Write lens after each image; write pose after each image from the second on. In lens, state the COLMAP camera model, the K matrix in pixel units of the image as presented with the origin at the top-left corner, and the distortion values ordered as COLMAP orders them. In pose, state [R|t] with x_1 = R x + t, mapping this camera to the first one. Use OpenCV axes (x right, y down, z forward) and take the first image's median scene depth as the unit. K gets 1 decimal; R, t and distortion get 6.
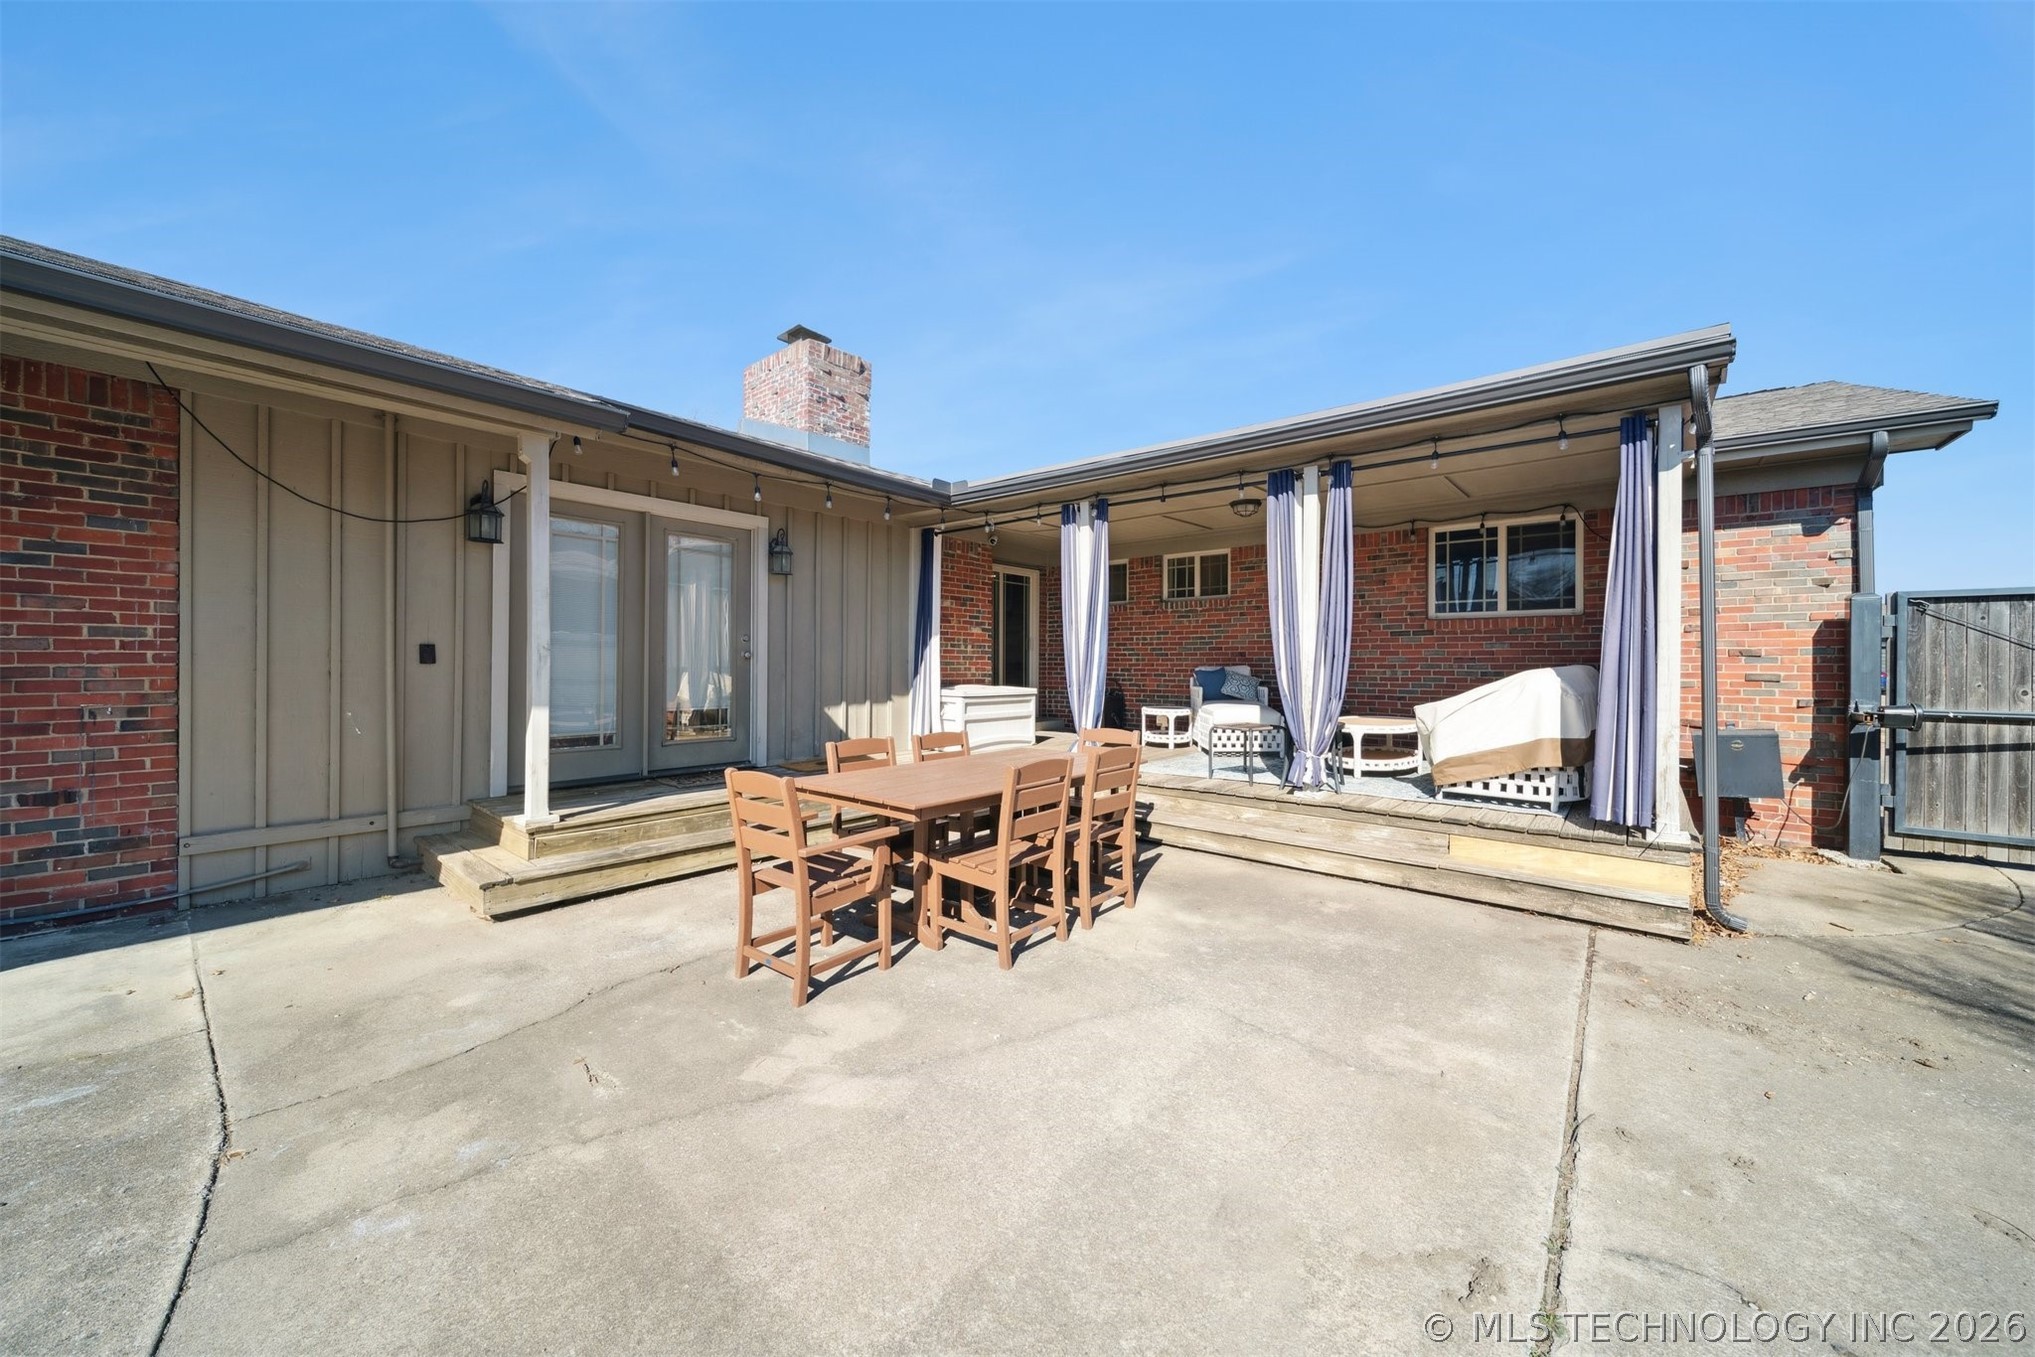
lens RADIAL K [[720.8, 0, 1021.5], [0, 720.8, 671.3], [0, 0, 1]] dist [-0.002803, -0.000266]
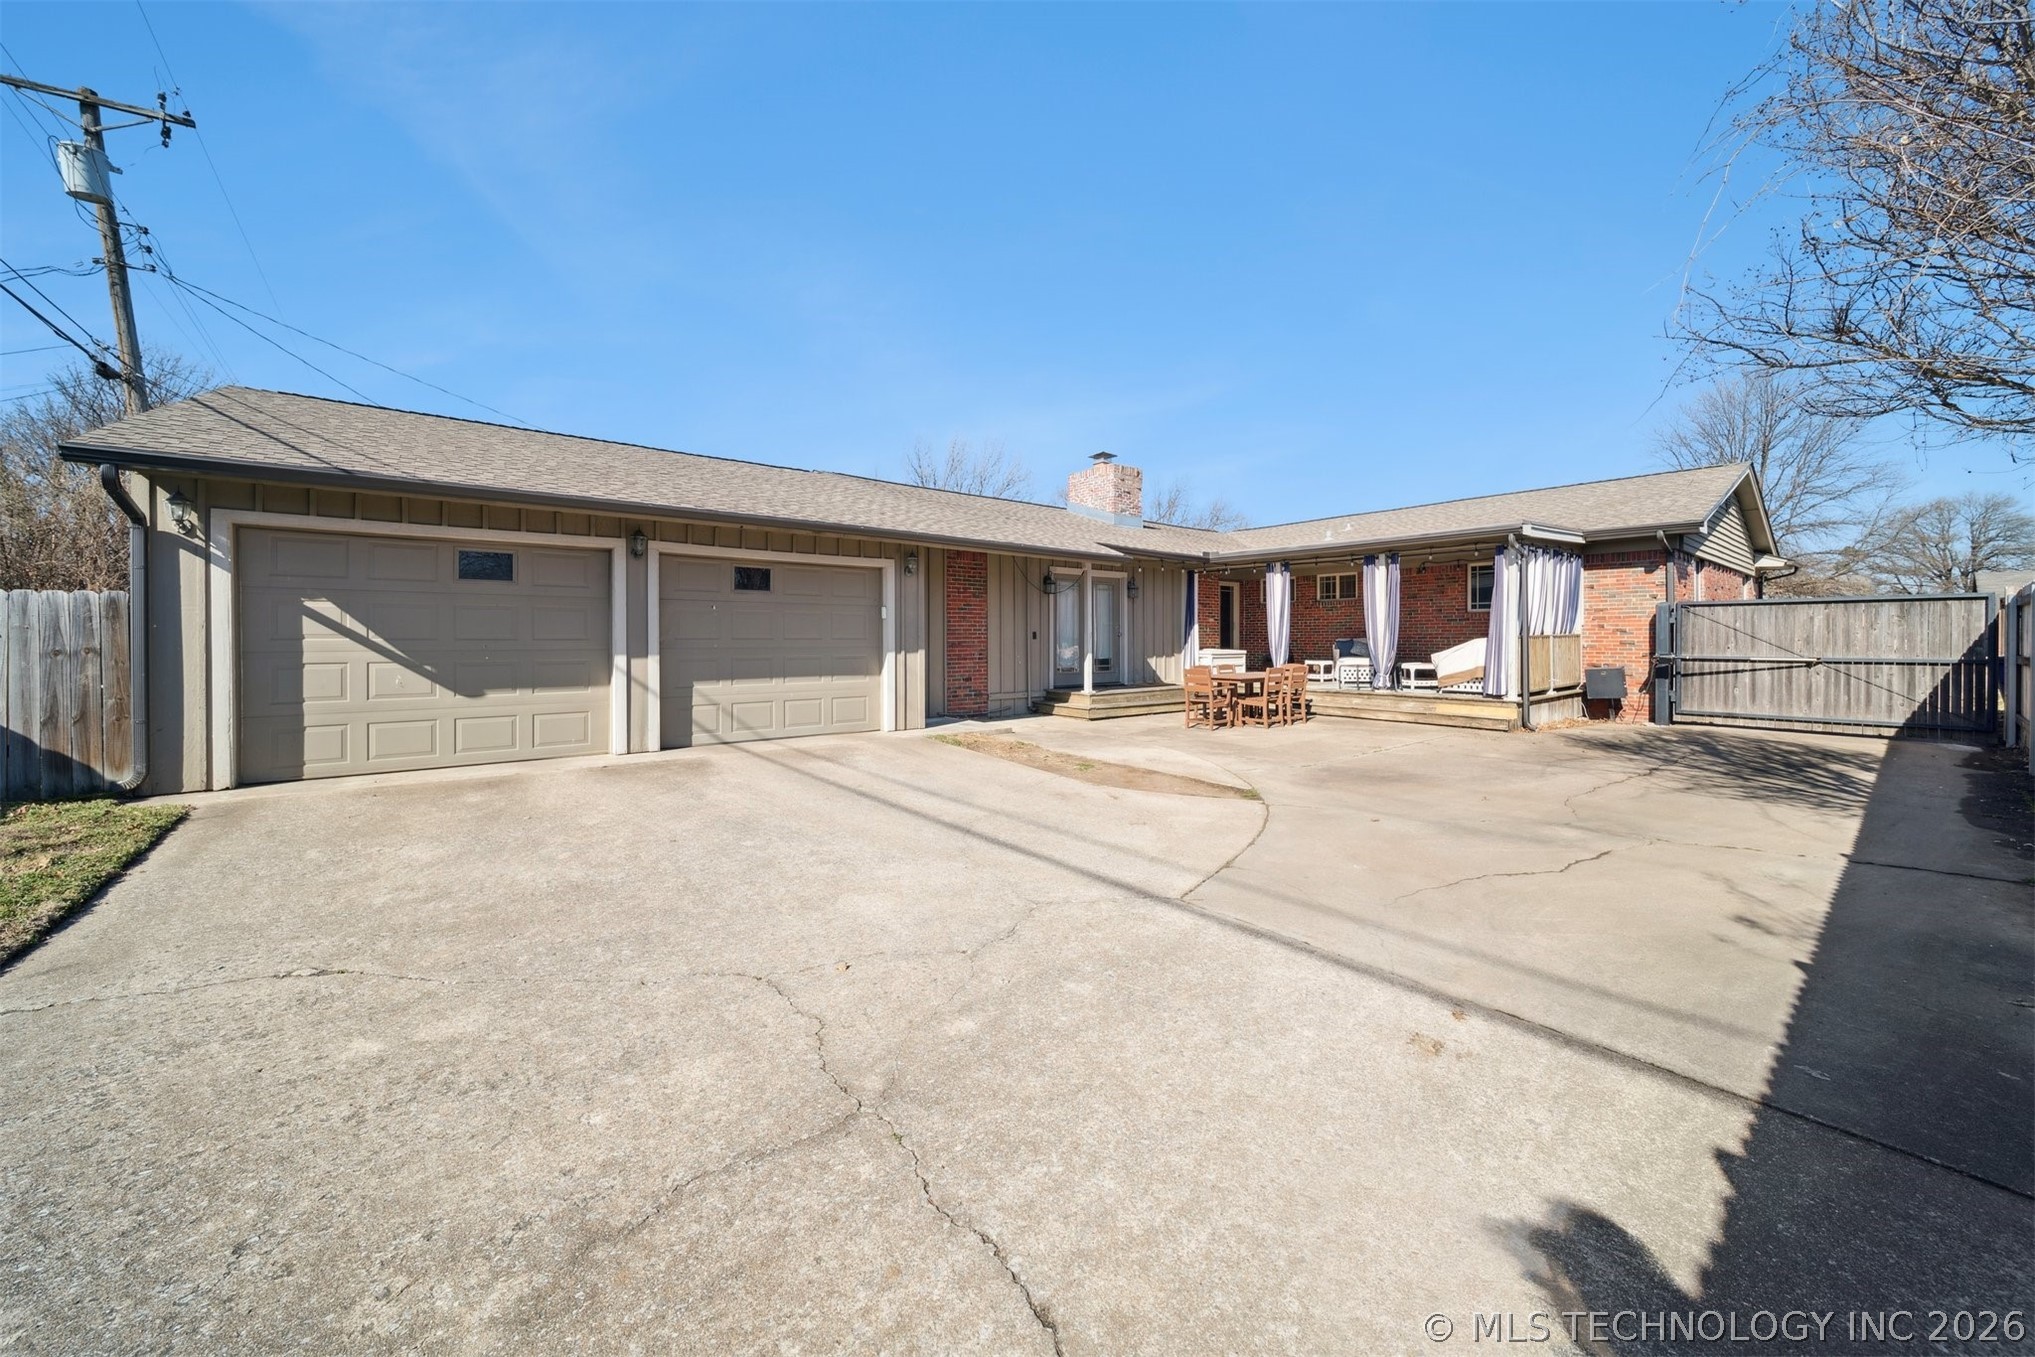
lens RADIAL K [[720.8, 0, 1009.0], [0, 720.8, 642.1], [0, 0, 1]] dist [-0.002803, -0.000266]
pose [[0.977616, -0.005122, -0.210335, -0.270151], [0.004646, 0.999985, -0.002757, 0.006966], [0.210347, 0.001718, 0.977625, -1.401693]]
